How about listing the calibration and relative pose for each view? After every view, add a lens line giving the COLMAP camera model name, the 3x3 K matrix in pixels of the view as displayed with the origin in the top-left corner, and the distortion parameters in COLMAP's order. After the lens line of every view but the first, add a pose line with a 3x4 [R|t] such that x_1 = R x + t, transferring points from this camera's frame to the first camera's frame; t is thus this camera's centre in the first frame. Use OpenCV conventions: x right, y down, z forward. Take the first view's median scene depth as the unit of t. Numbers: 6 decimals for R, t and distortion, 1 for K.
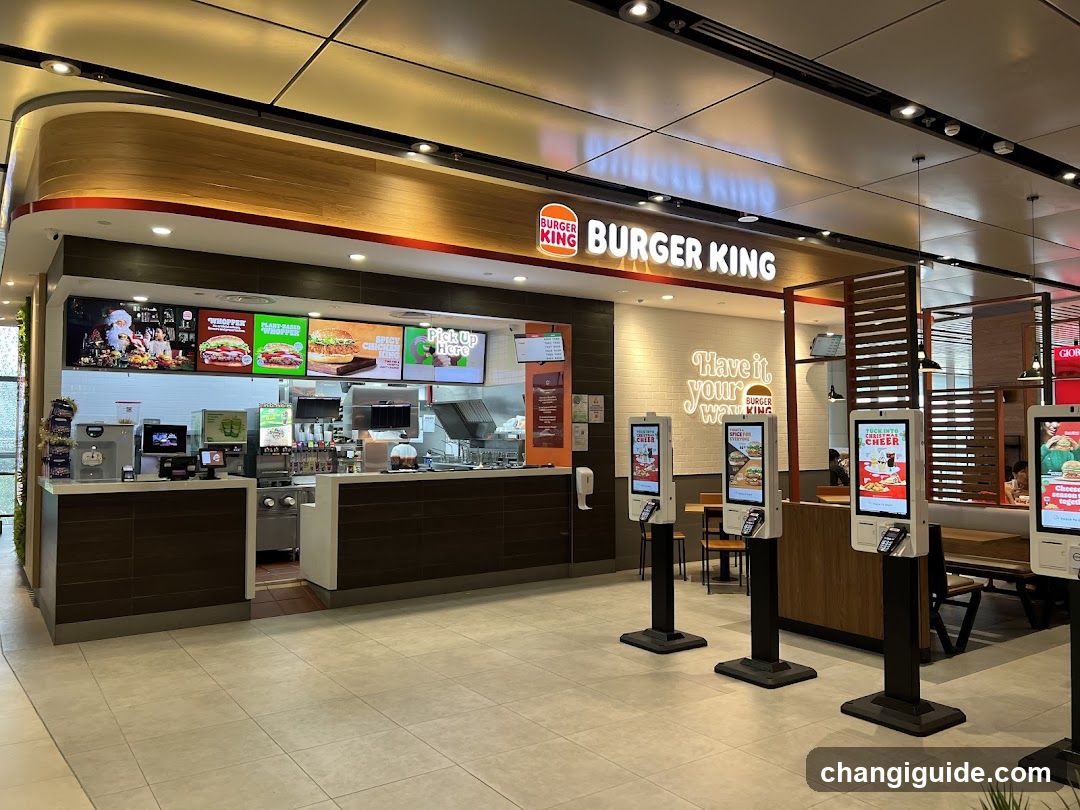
lens RADIAL K [[811.3, 0, 540.0], [0, 811.3, 405.0], [0, 0, 1]] dist [0.028942, 0.000846]
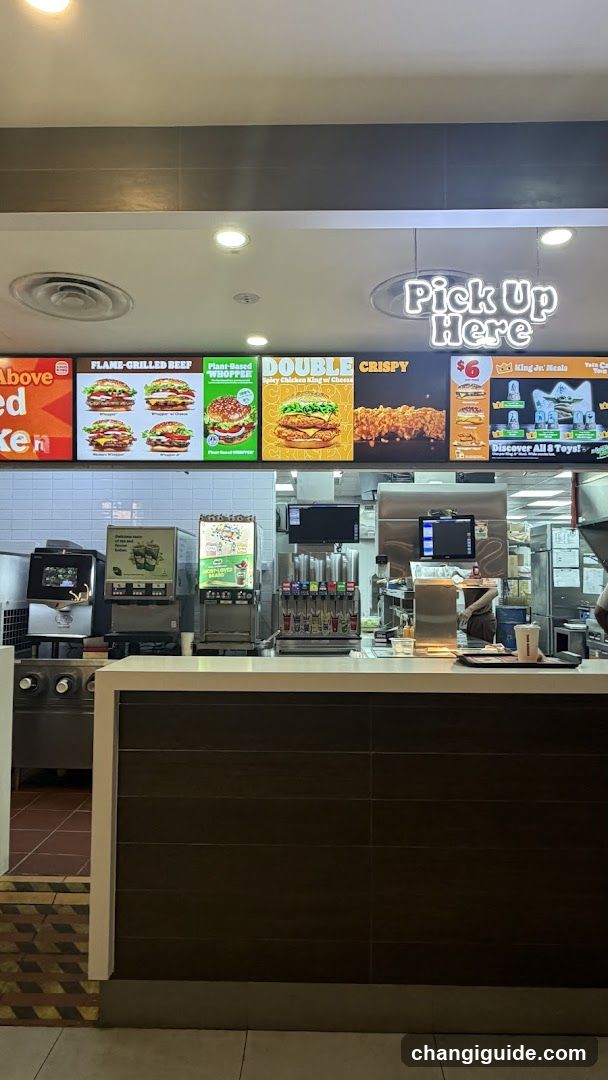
lens RADIAL K [[664.7, 0, 304.0], [0, 664.7, 540.0], [0, 0, 1]] dist [-0.000196, 0.000005]
pose [[0.807790, -0.030870, -0.588662, 0.002408], [0.013574, 0.999337, -0.033779, 0.036244], [0.589314, 0.019296, 0.807674, 0.725003]]
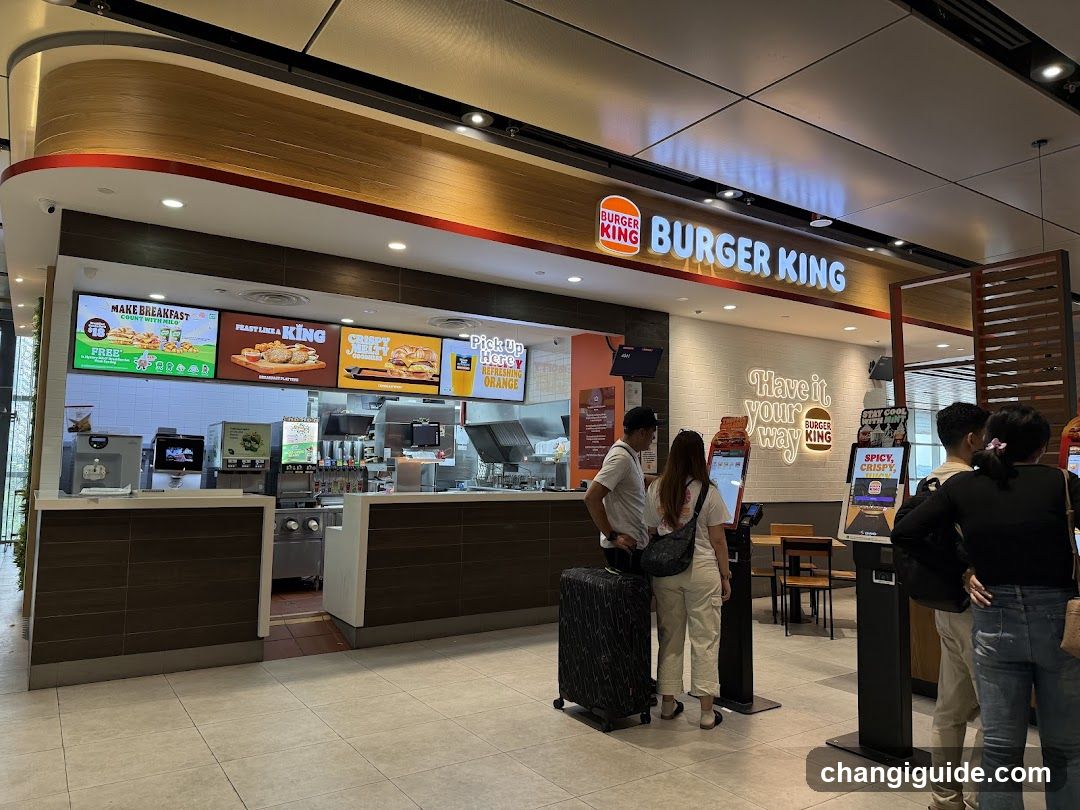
lens RADIAL K [[743.9, 0, 540.0], [0, 743.9, 405.0], [0, 0, 1]] dist [0.077314, -0.097177]
pose [[0.999796, 0.014345, -0.014217, -0.047918], [-0.015020, 0.998706, -0.048578, 0.023745], [0.013502, 0.048782, 0.998718, 0.171818]]
